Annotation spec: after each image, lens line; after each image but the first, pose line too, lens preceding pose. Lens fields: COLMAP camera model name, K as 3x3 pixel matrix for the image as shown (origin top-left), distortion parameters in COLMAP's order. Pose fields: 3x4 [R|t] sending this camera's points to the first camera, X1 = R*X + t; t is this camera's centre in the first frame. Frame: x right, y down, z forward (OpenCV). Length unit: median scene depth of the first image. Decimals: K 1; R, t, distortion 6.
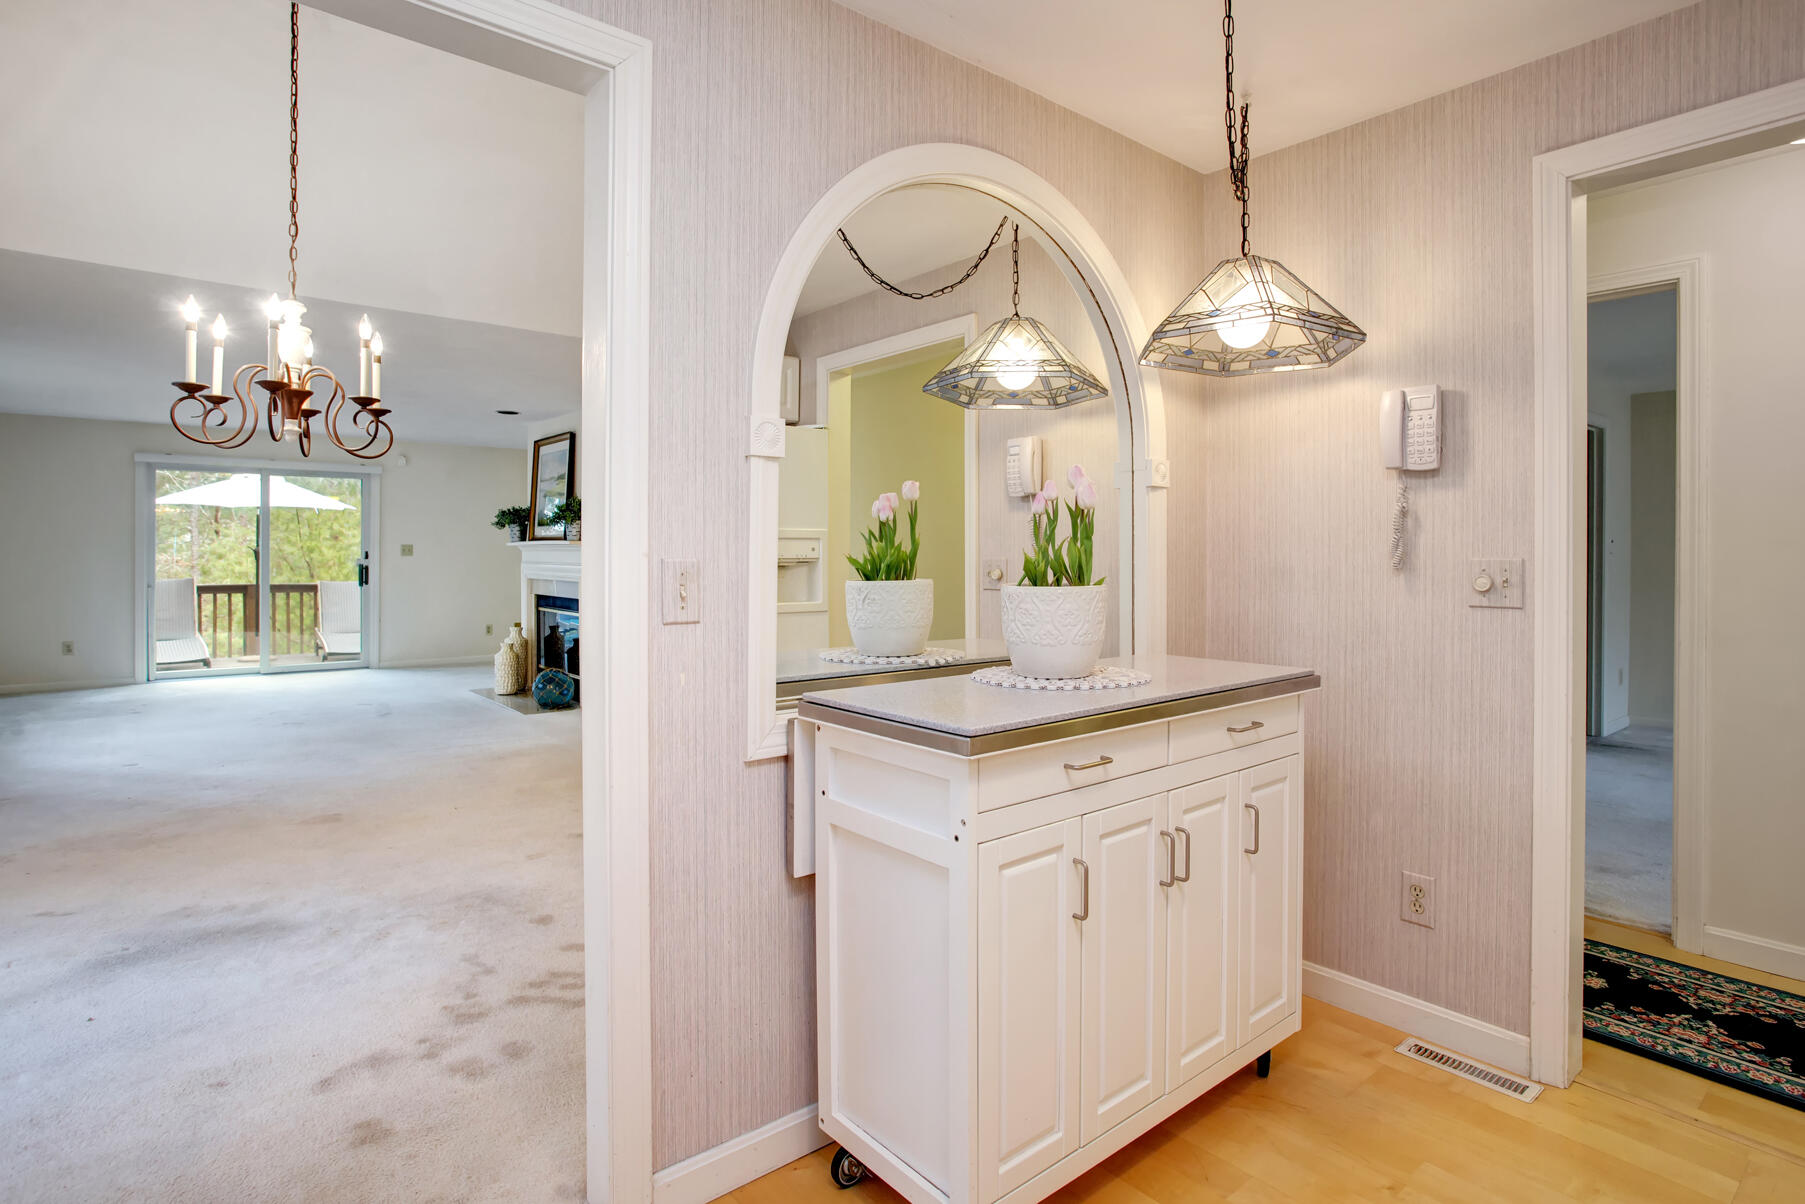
lens RADIAL K [[918.2, 0, 881.2], [0, 918.2, 574.1], [0, 0, 1]] dist [-0.002556, -0.000052]
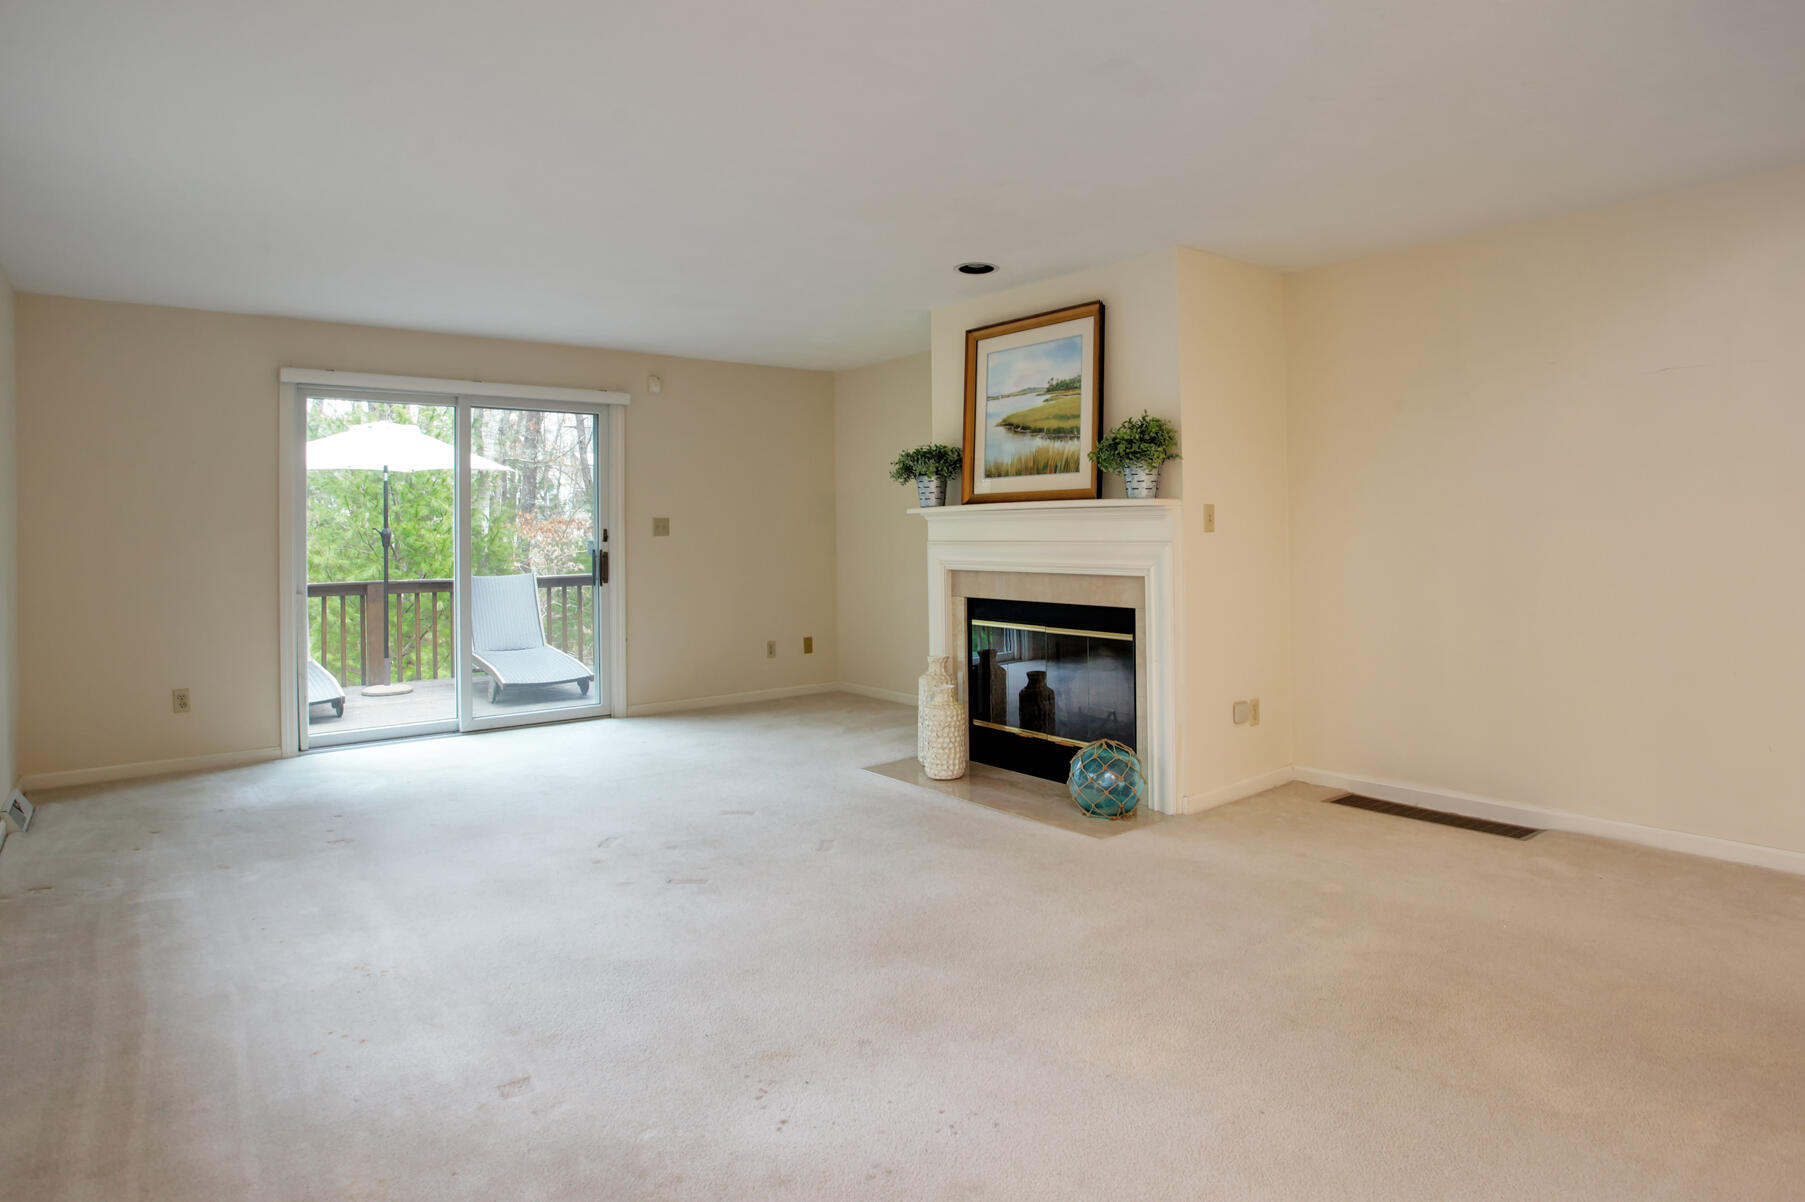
lens RADIAL K [[1007.8, 0, 896.0], [0, 1007.8, 535.4], [0, 0, 1]] dist [-0.024611, -0.000422]
pose [[0.999756, -0.012991, -0.017859, -0.403546], [0.012601, 0.999684, -0.021762, -0.003644], [0.018136, 0.021531, 0.999604, 0.361680]]
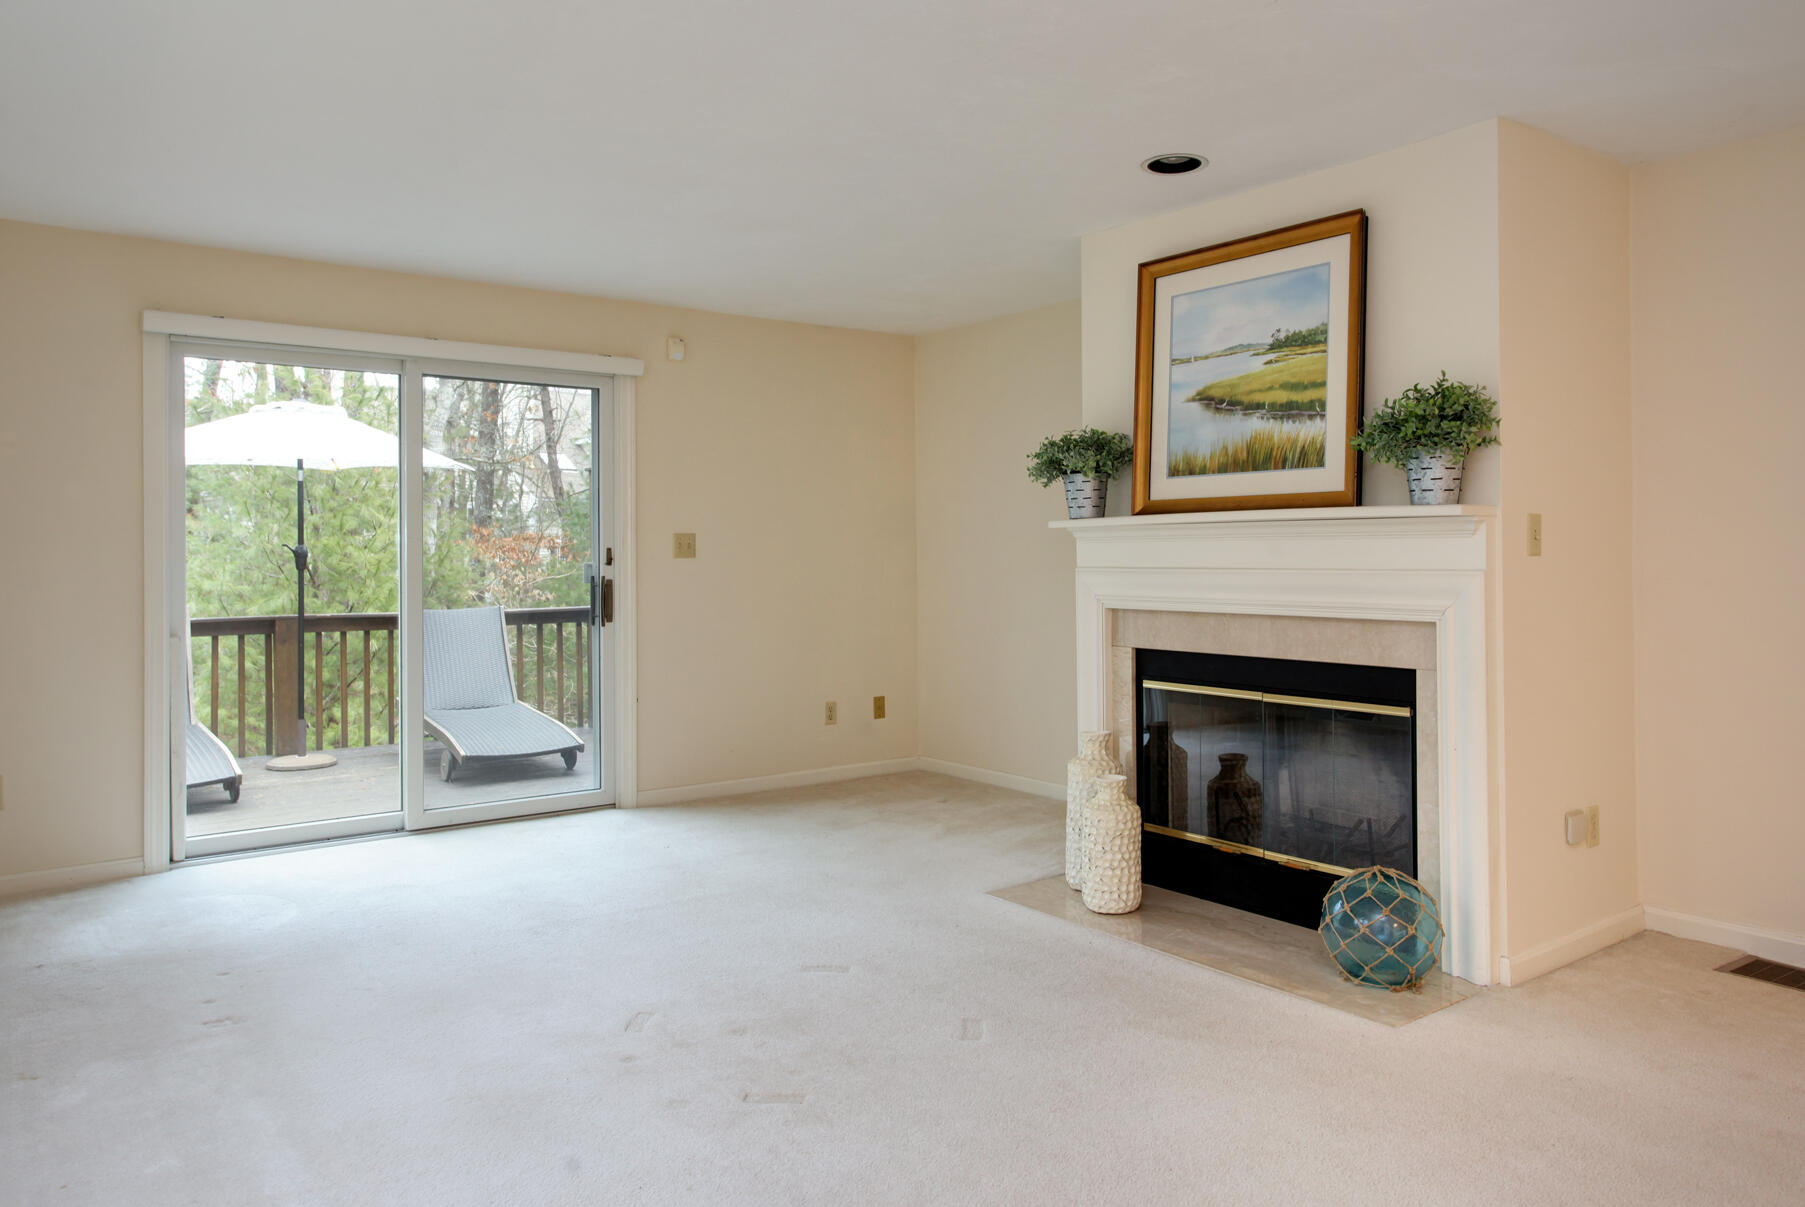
lens RADIAL K [[1240.6, 0, 909.8], [0, 1240.6, 571.8], [0, 0, 1]] dist [0.023423, 0.046002]
pose [[0.999360, -0.006236, -0.035228, -0.449814], [0.005839, 0.999918, -0.011364, -0.005716], [0.035296, 0.011151, 0.999315, 0.446568]]
